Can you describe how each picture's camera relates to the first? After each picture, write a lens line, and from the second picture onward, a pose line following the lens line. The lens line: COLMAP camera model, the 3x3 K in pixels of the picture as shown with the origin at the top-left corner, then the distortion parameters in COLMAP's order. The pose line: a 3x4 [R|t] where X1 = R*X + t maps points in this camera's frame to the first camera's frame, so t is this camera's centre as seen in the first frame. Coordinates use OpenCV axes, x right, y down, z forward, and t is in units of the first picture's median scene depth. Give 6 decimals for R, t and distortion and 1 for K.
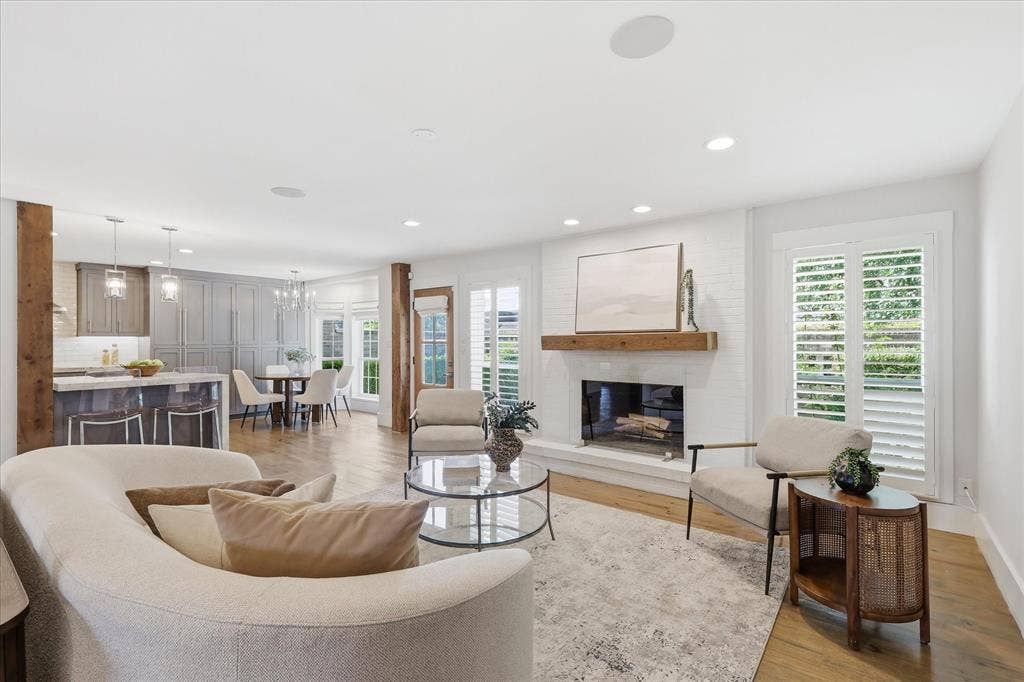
lens RADIAL K [[452.8, 0, 513.9], [0, 452.8, 339.5], [0, 0, 1]] dist [0.006014, 0.000217]
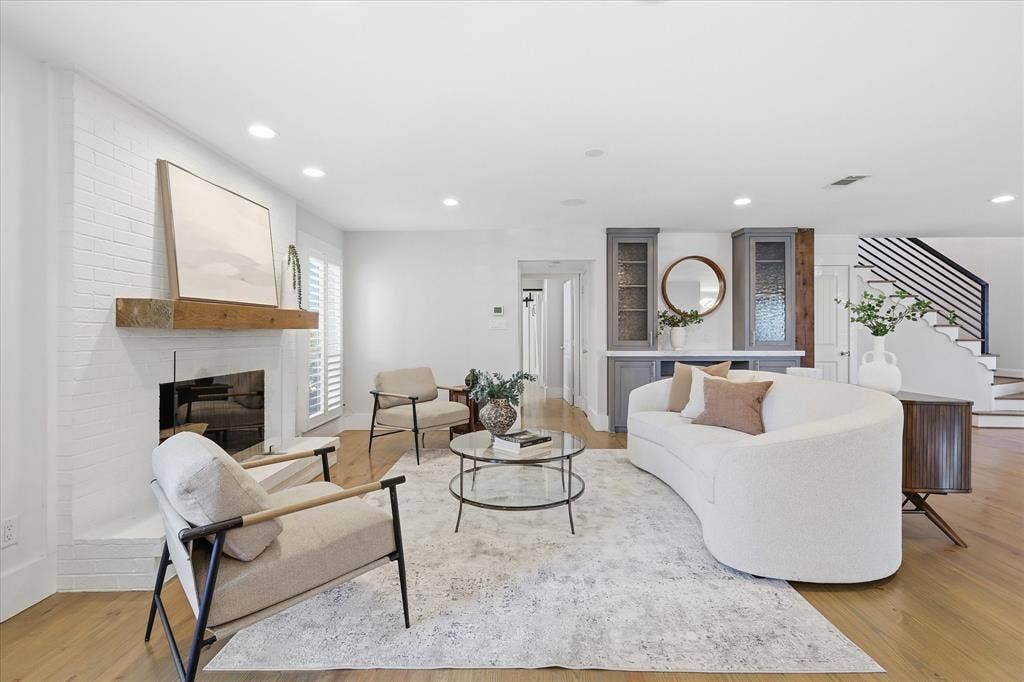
lens RADIAL K [[452.8, 0, 513.9], [0, 452.8, 339.5], [0, 0, 1]] dist [0.006014, 0.000217]
pose [[-0.609290, -0.001143, 0.792947, -0.574061], [0.002168, 0.999993, 0.003108, 0.036679], [-0.792945, 0.003613, -0.609283, 1.049448]]
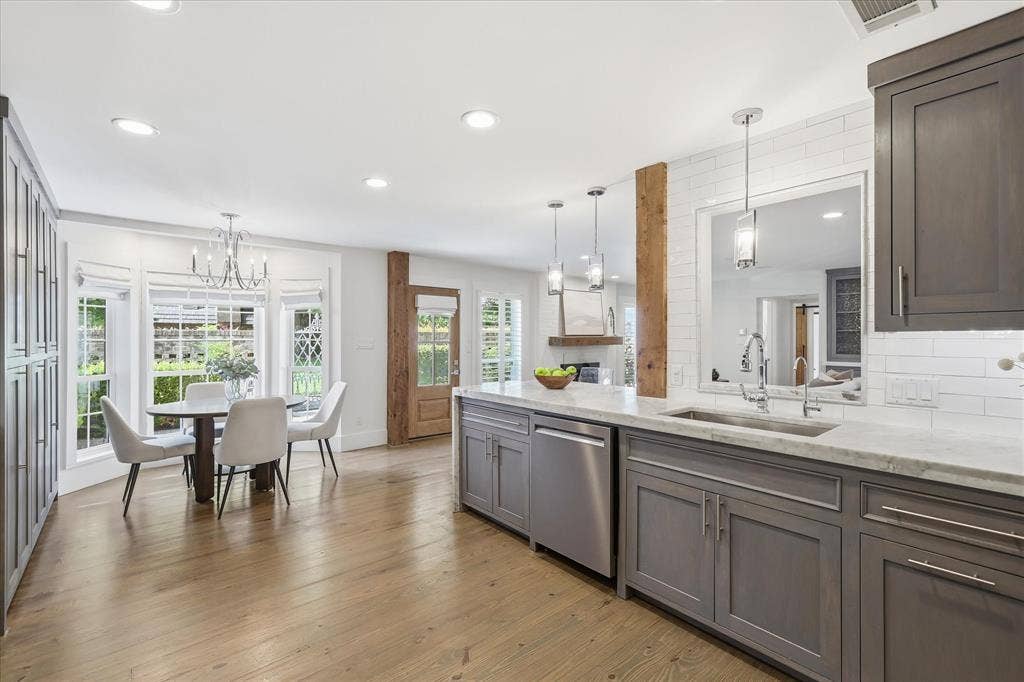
lens RADIAL K [[452.8, 0, 513.9], [0, 452.8, 339.5], [0, 0, 1]] dist [0.006014, 0.000217]
pose [[0.172828, -0.002372, 0.984949, -1.550126], [-0.005501, 0.999979, 0.003373, -0.006902], [-0.984937, -0.006001, 0.172812, 0.928788]]
